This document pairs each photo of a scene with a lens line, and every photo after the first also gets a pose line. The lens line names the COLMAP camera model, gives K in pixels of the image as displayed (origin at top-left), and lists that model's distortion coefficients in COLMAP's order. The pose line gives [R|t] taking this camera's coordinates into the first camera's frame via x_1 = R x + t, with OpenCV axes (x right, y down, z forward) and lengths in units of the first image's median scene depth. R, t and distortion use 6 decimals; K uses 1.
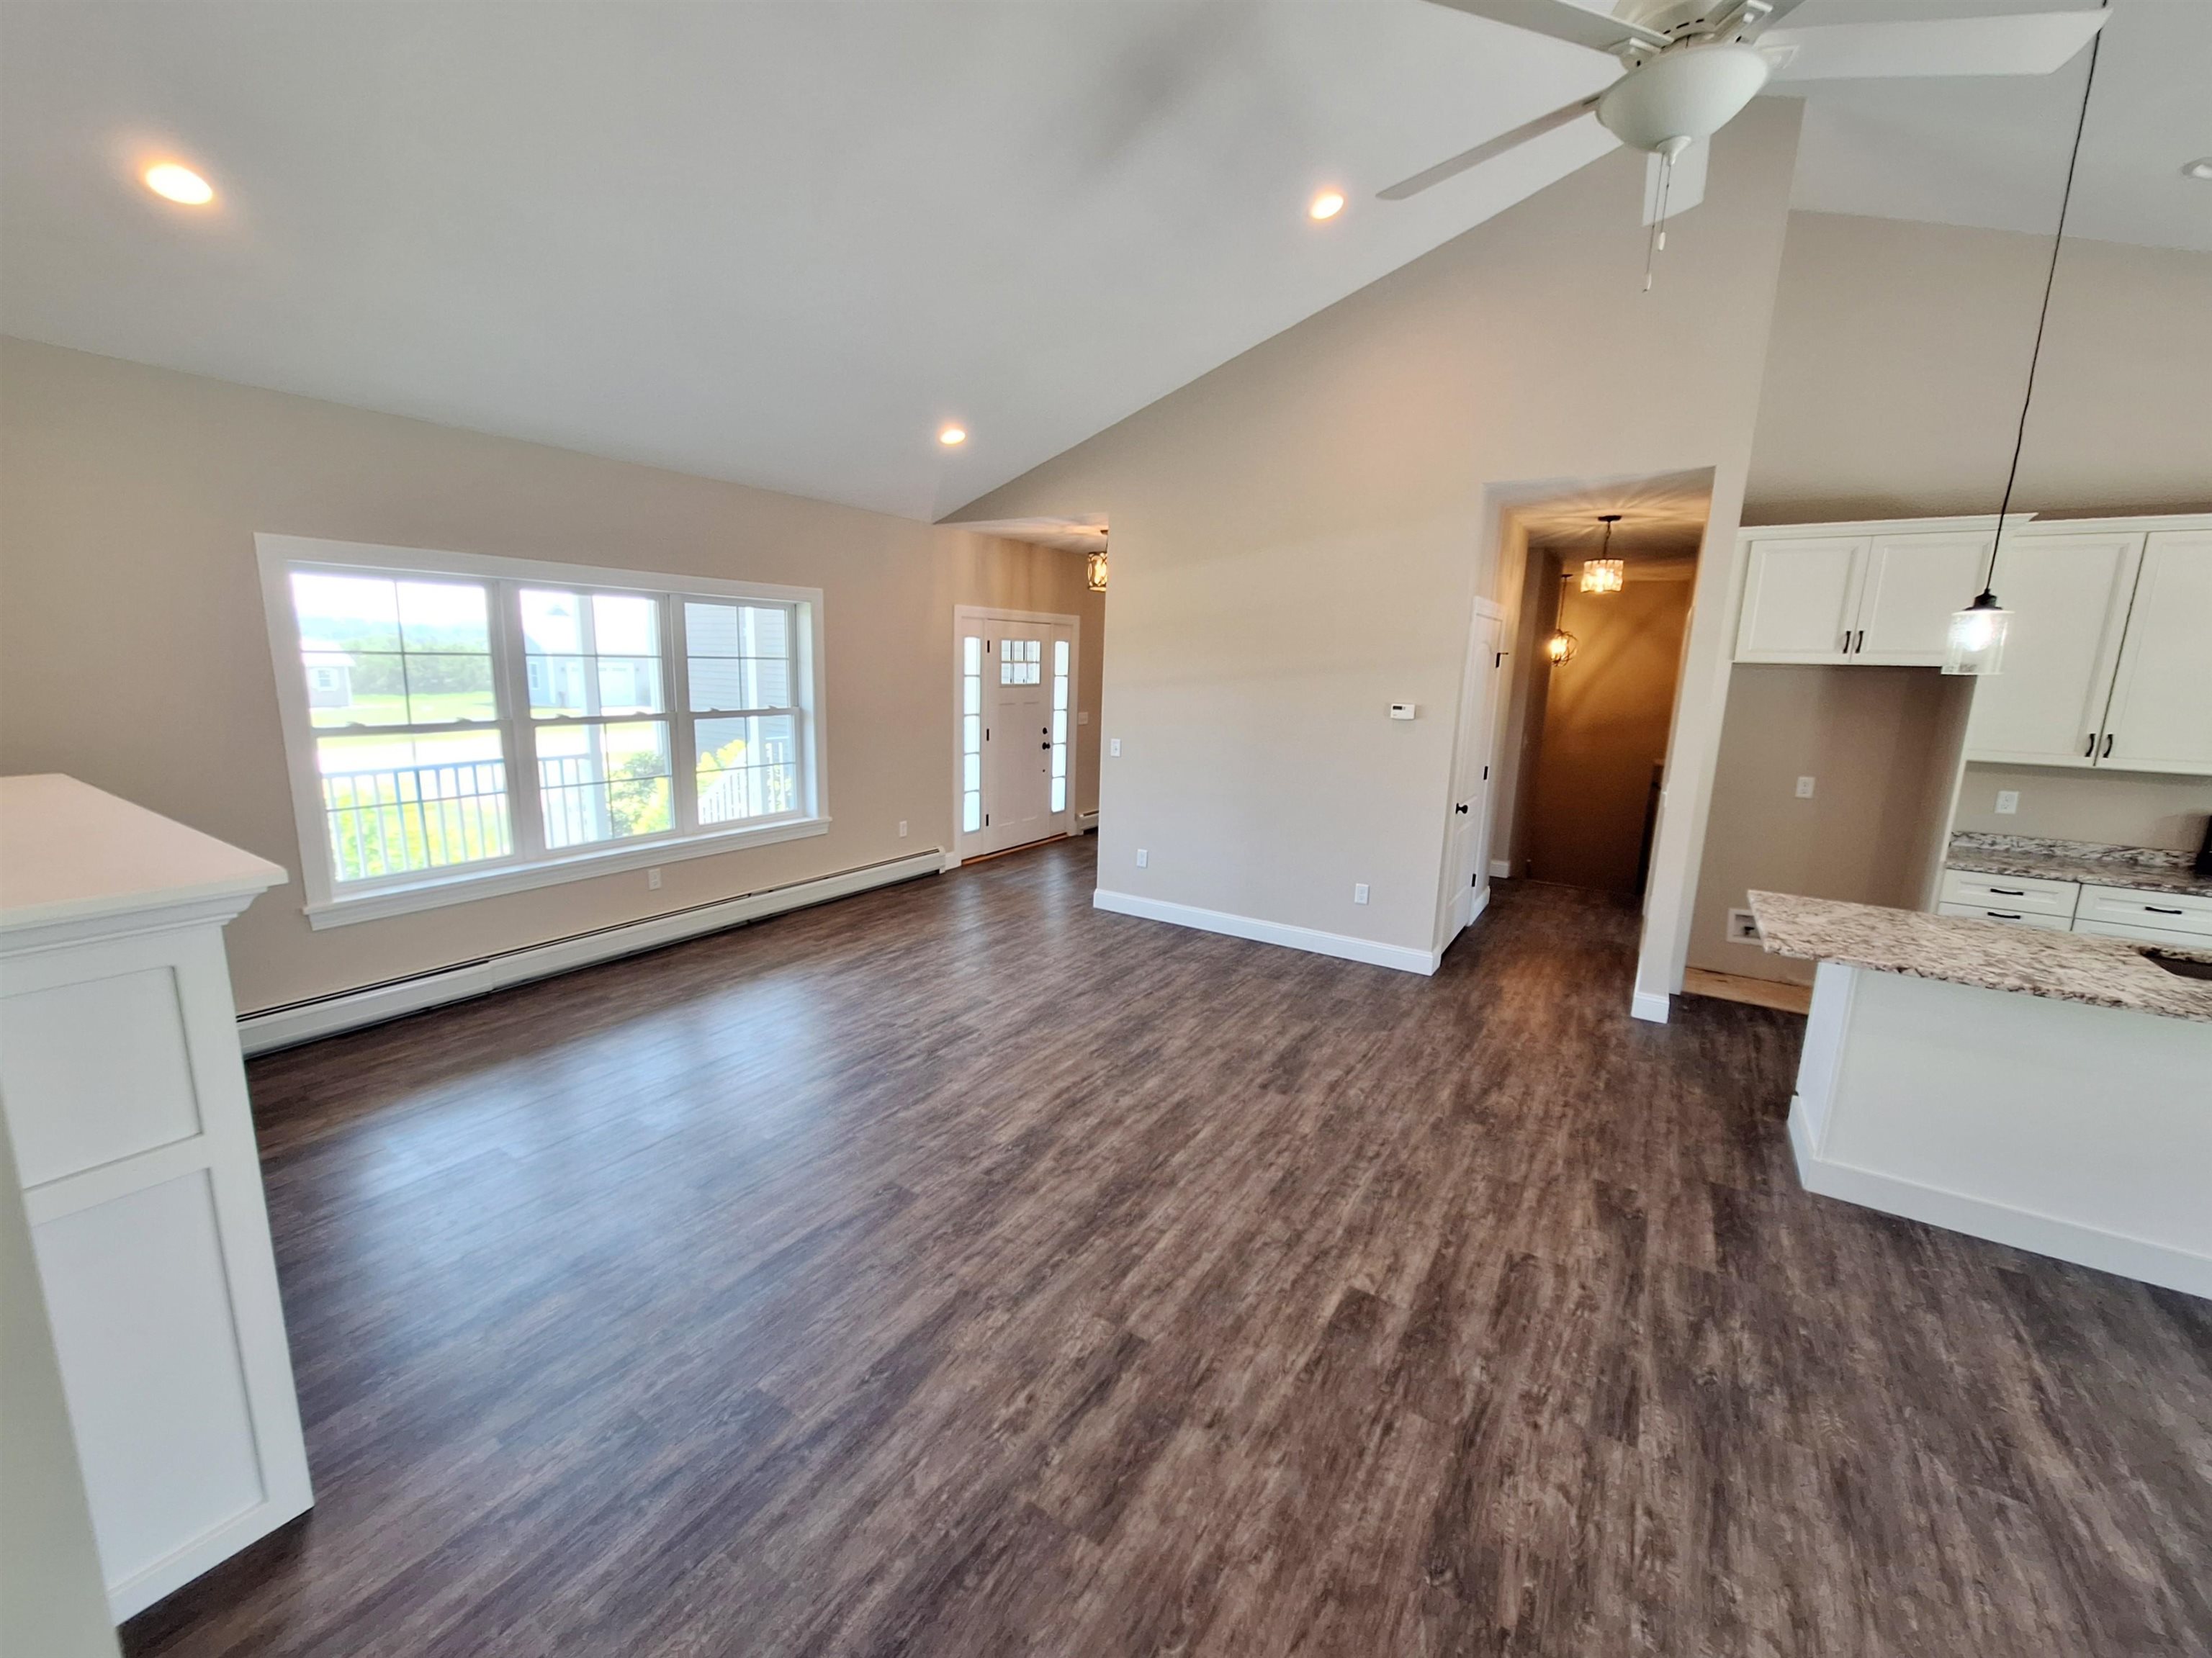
lens RADIAL K [[900.7, 0, 1067.7], [0, 900.7, 822.9], [0, 0, 1]] dist [-0.001013, 0.001312]
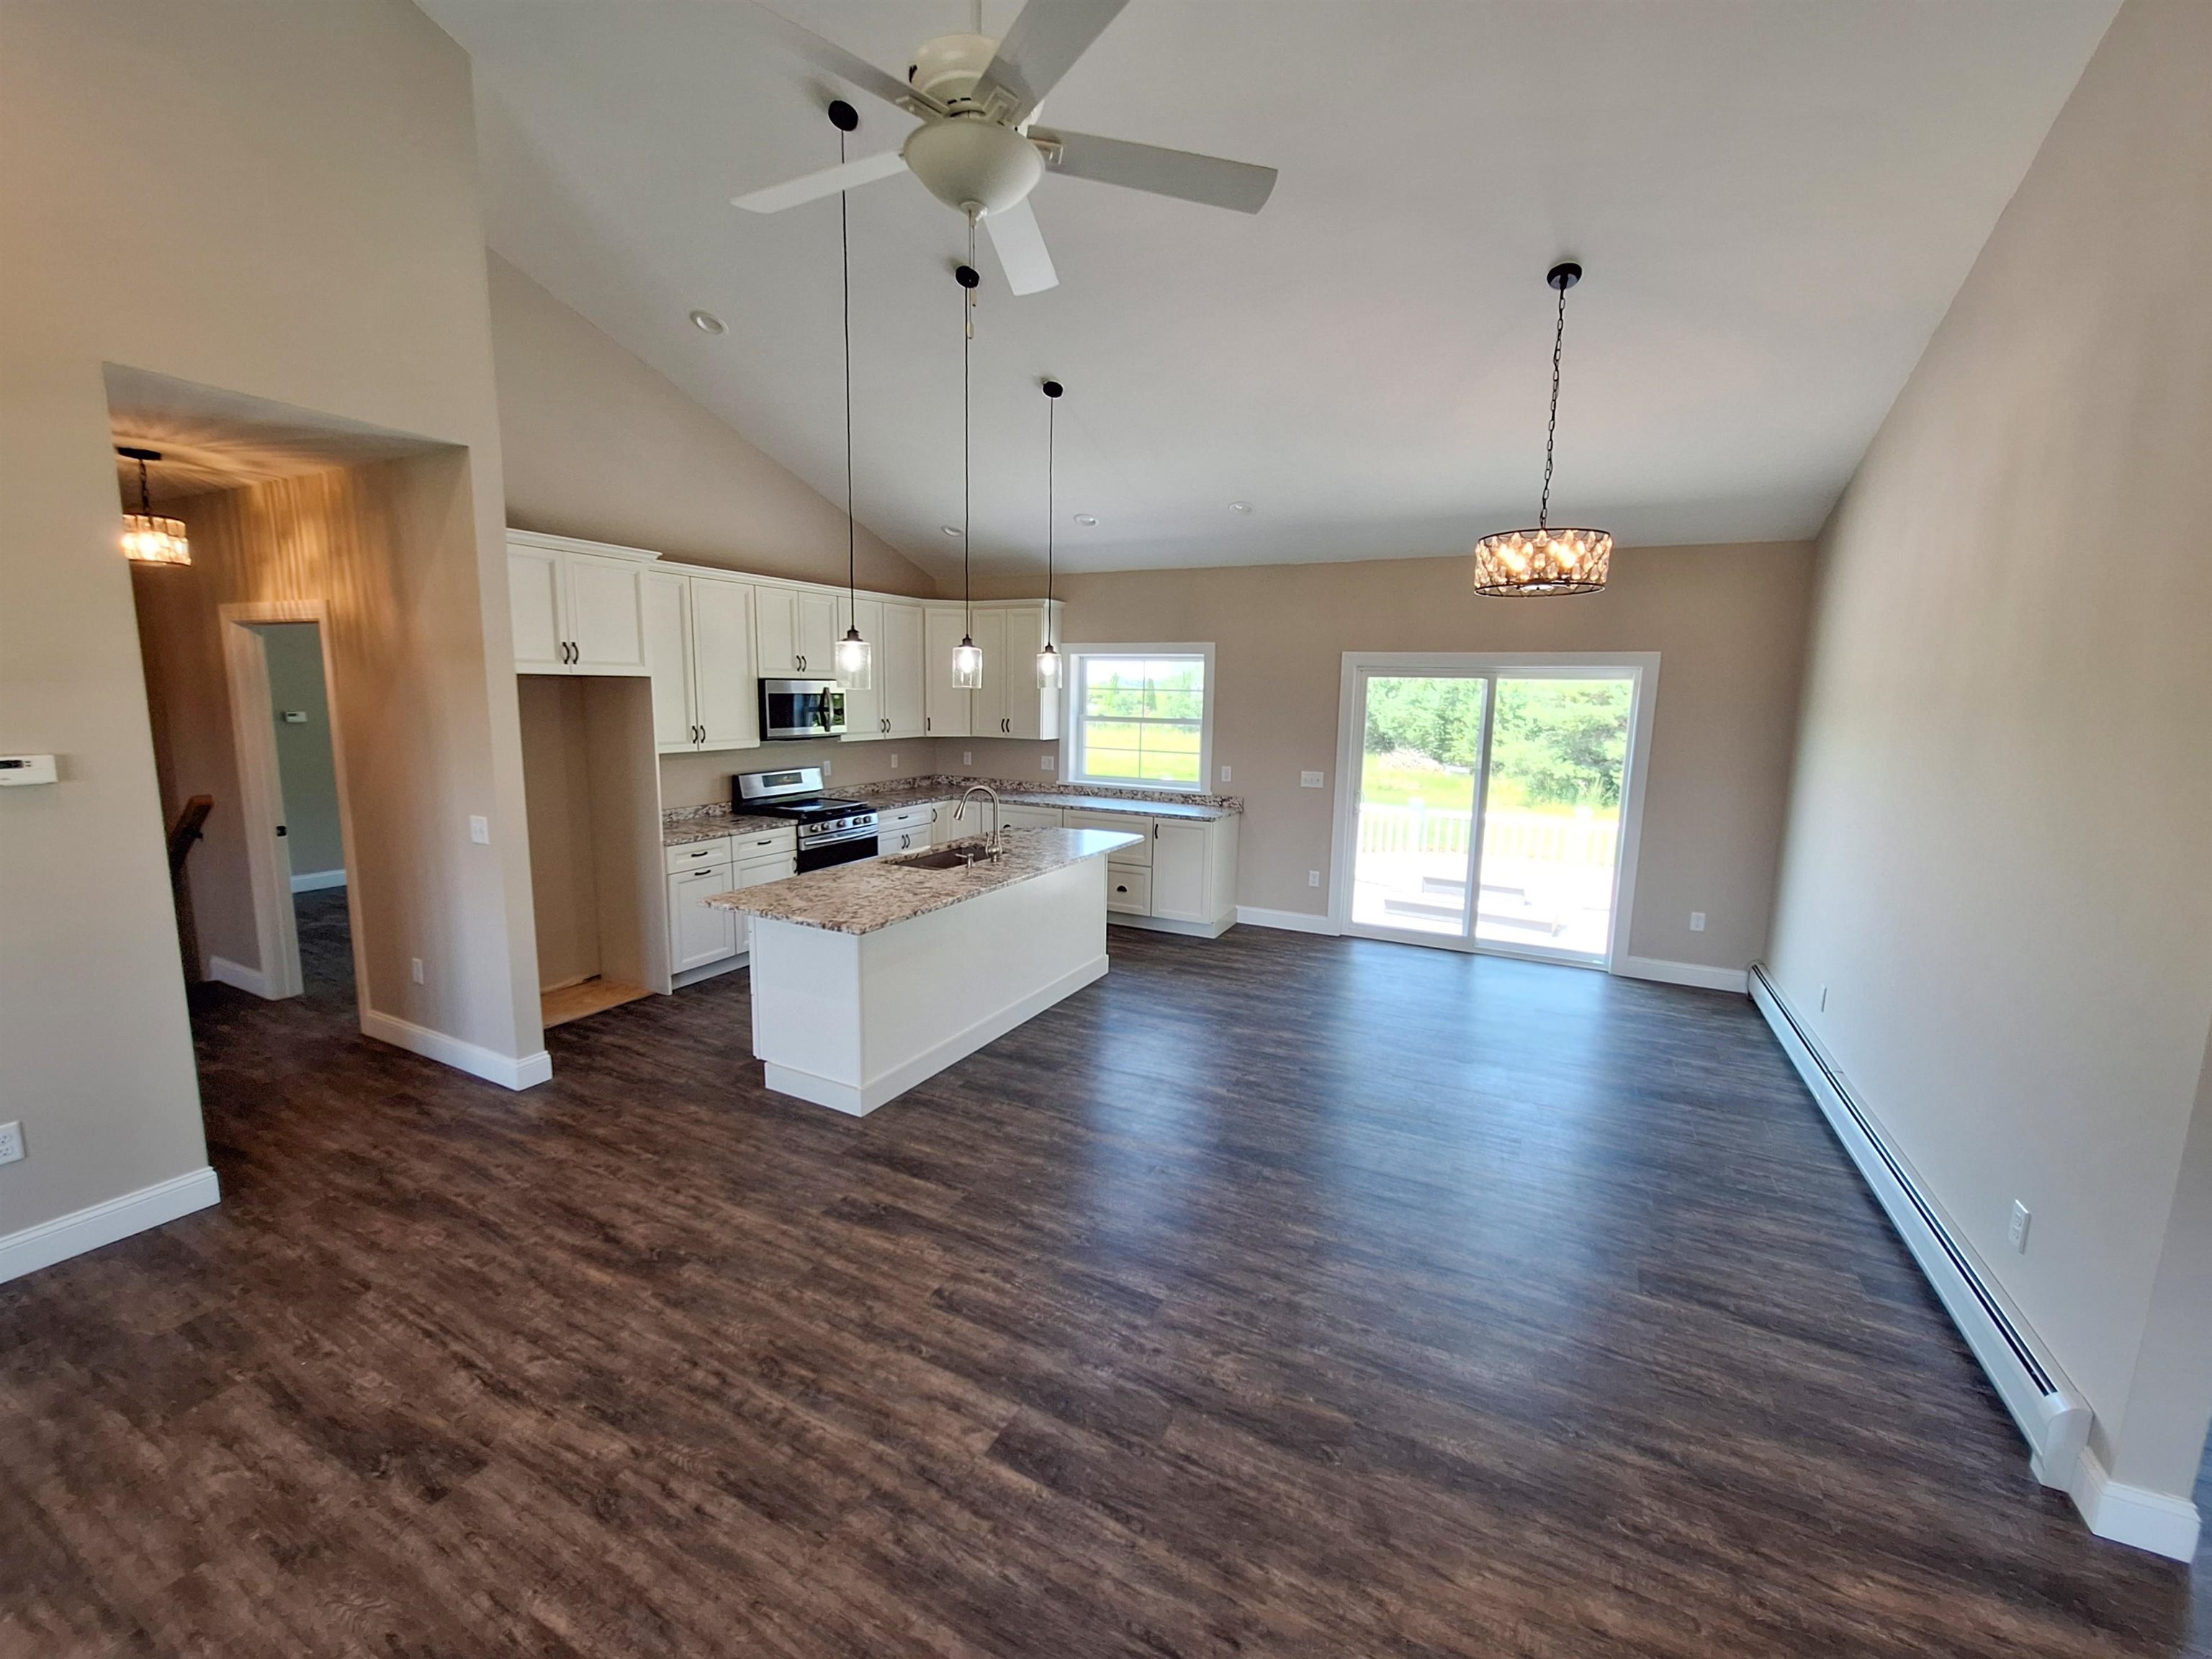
lens RADIAL K [[900.7, 0, 1110.9], [0, 900.7, 822.1], [0, 0, 1]] dist [-0.001013, 0.001312]
pose [[-0.126417, -0.170740, 0.977173, -0.306726], [0.155890, 0.969416, 0.189553, -0.138704], [-0.979651, 0.176294, -0.095934, 0.649409]]
